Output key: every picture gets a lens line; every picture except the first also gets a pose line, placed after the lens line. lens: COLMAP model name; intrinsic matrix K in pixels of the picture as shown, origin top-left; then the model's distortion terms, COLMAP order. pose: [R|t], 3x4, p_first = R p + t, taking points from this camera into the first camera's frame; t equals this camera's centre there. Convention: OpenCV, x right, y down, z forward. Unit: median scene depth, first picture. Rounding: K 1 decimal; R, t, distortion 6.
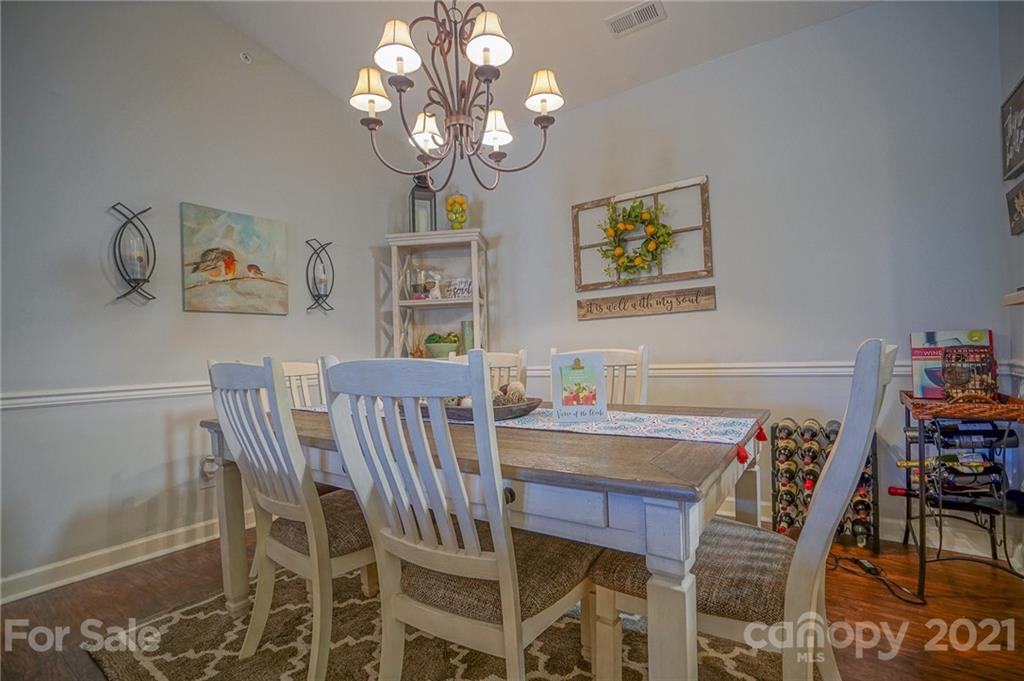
lens RADIAL K [[474.7, 0, 530.9], [0, 474.7, 351.6], [0, 0, 1]] dist [-0.055036, 0.019818]
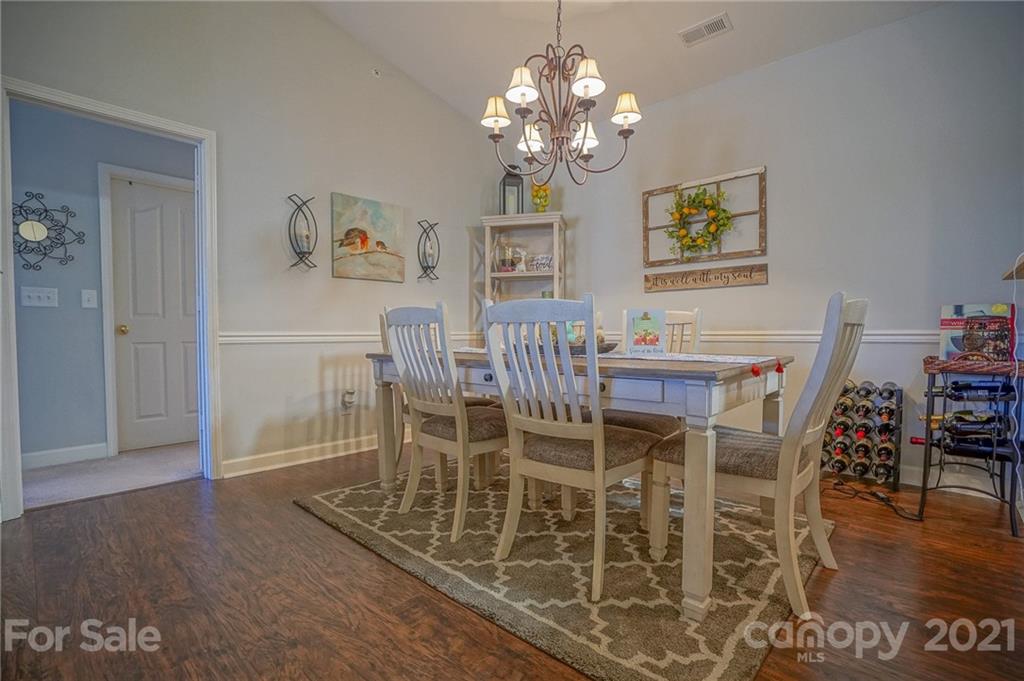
lens RADIAL K [[474.7, 0, 520.3], [0, 474.7, 348.1], [0, 0, 1]] dist [-0.055036, 0.019818]
pose [[0.988521, 0.037225, -0.146425, -0.040591], [-0.031642, 0.998687, 0.040278, 0.052323], [0.147732, -0.035183, 0.988401, -0.292833]]
